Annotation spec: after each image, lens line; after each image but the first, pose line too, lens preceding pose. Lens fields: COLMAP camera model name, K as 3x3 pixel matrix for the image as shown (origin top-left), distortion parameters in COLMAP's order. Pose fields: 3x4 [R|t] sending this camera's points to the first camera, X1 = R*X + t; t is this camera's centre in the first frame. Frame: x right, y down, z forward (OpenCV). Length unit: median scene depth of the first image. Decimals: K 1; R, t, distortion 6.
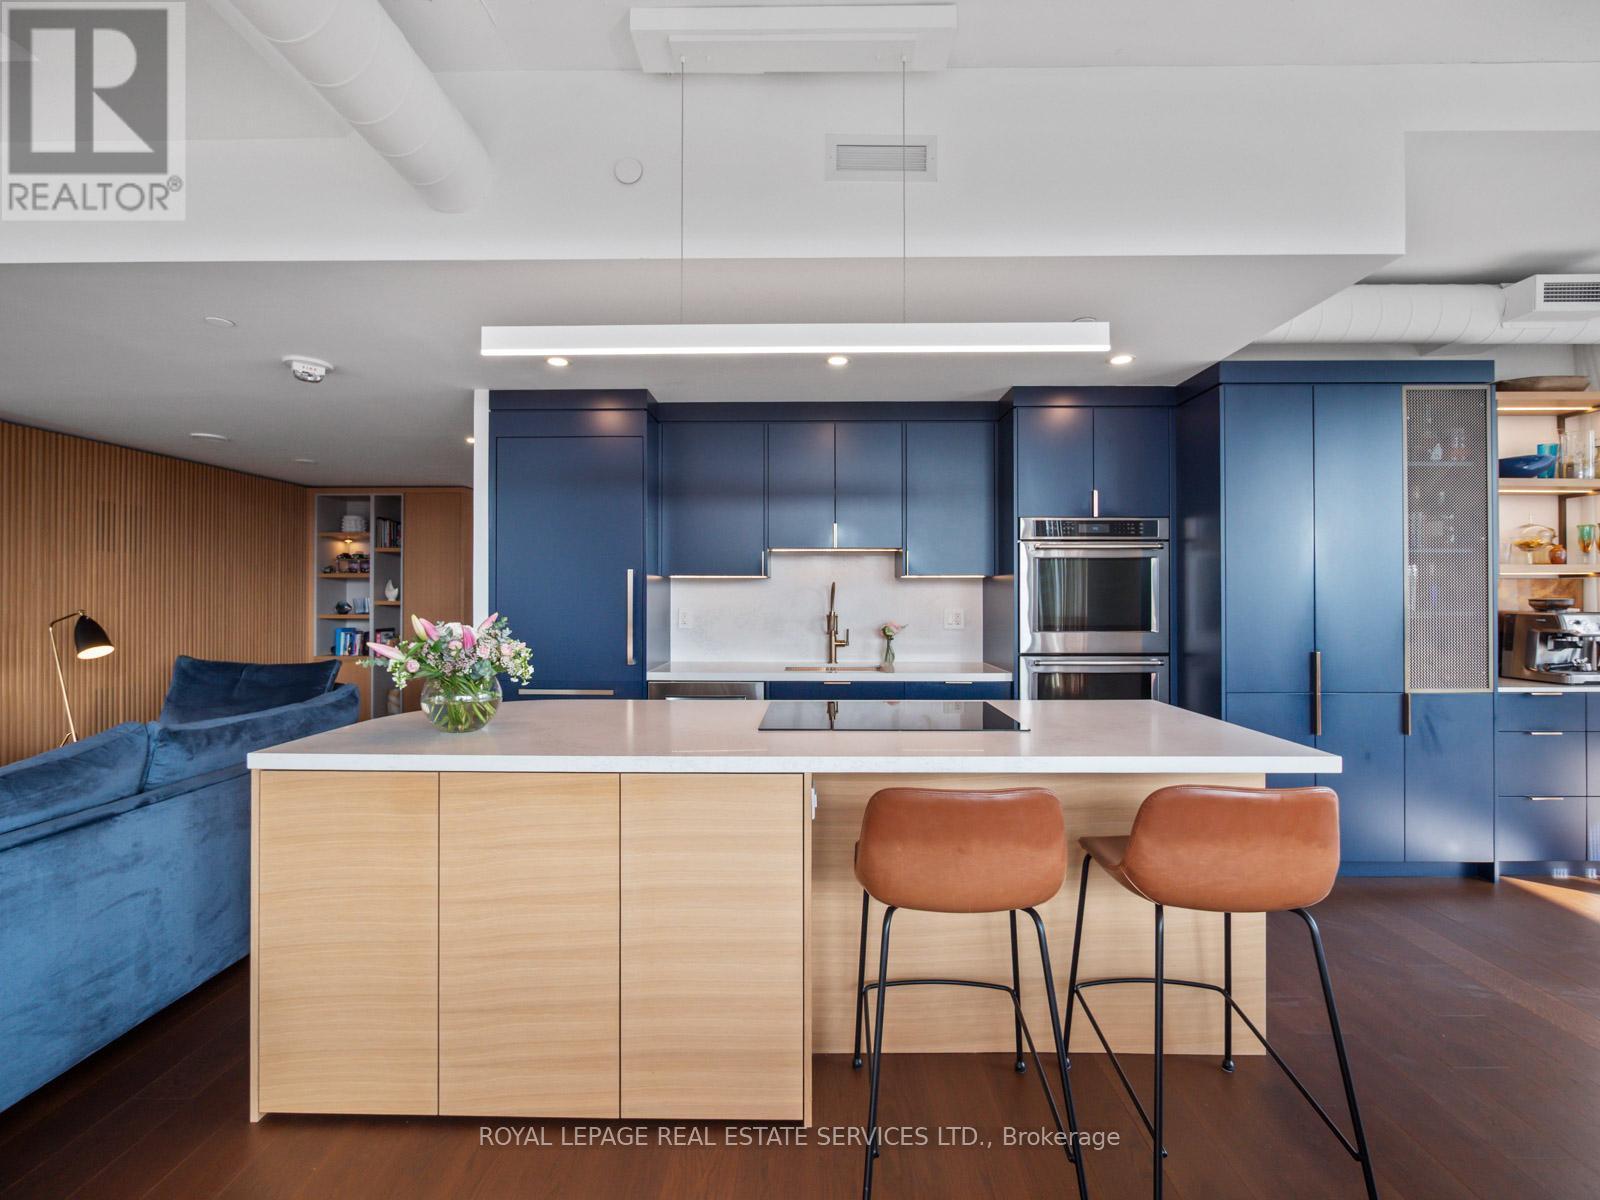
lens RADIAL K [[690.4, 0, 800.3], [0, 690.4, 594.8], [0, 0, 1]] dist [-0.004544, -0.000279]
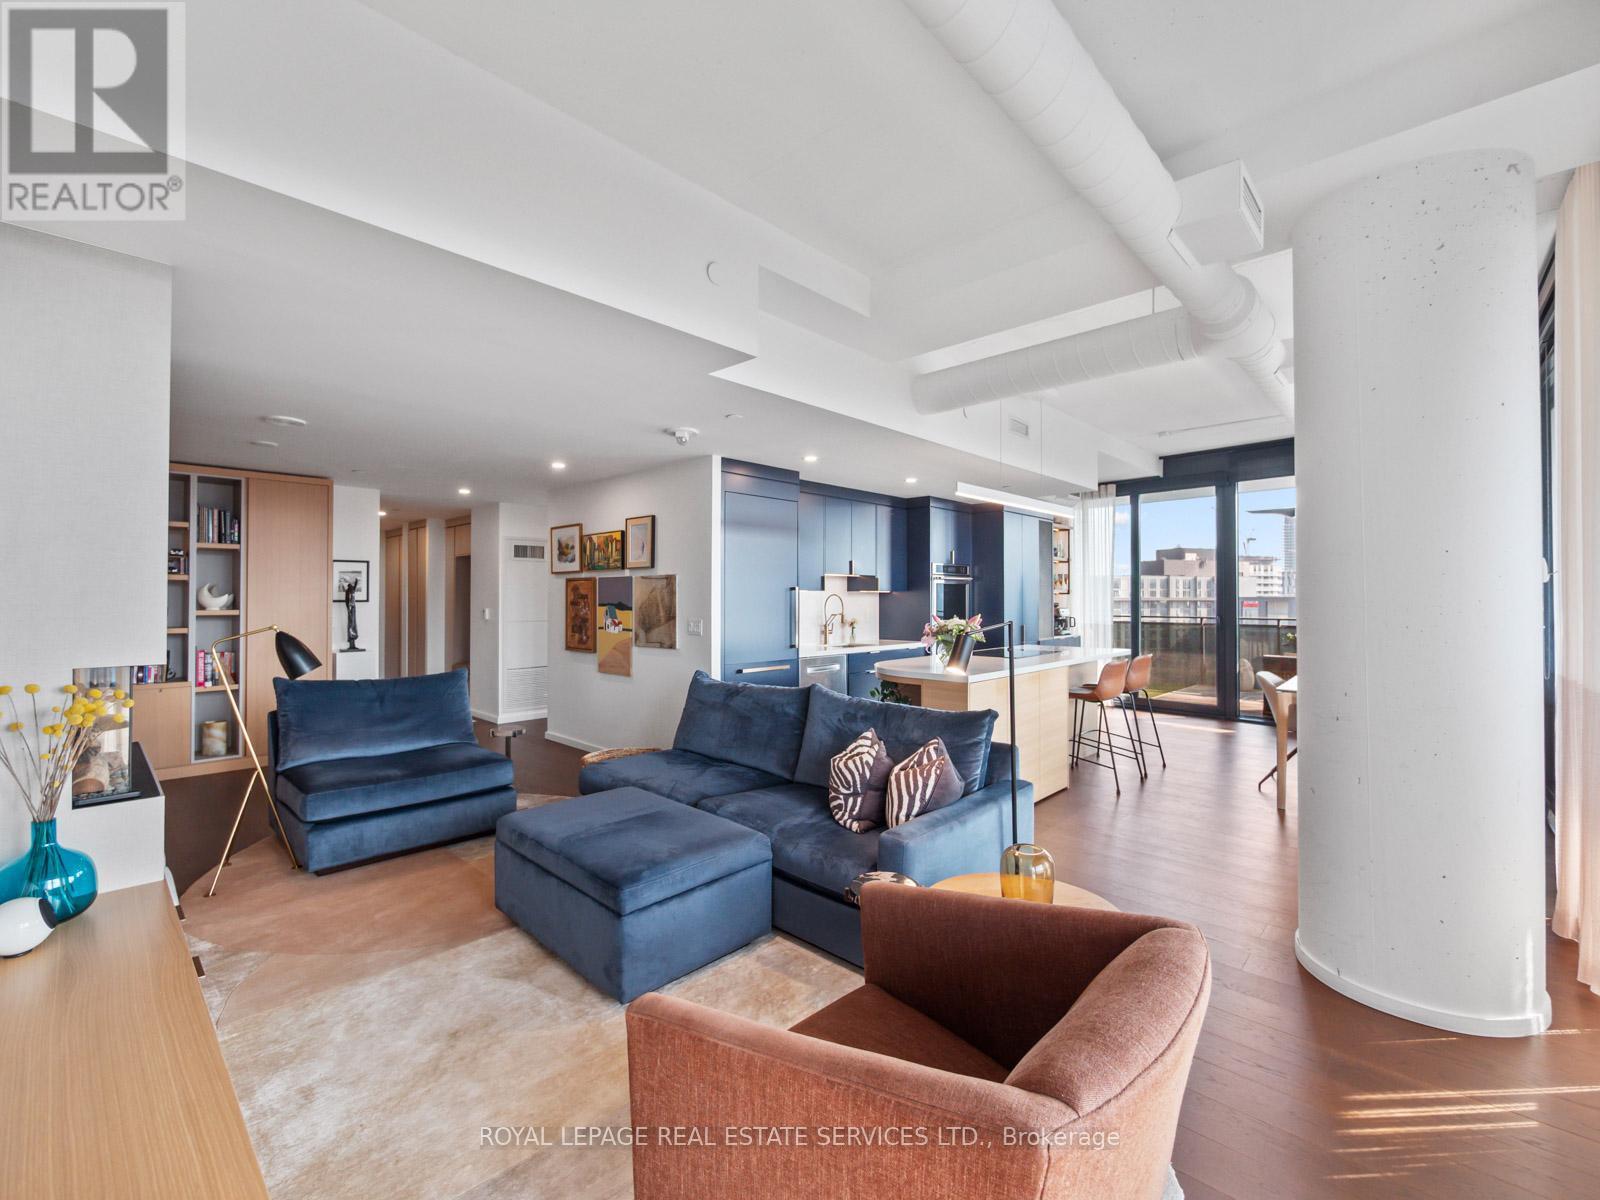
lens RADIAL K [[690.4, 0, 805.7], [0, 690.4, 601.7], [0, 0, 1]] dist [-0.004544, -0.000279]
pose [[0.673677, -0.004252, 0.739014, -1.449437], [-0.000883, 0.999978, 0.006558, -0.013780], [-0.739025, -0.005071, 0.673658, -0.069615]]
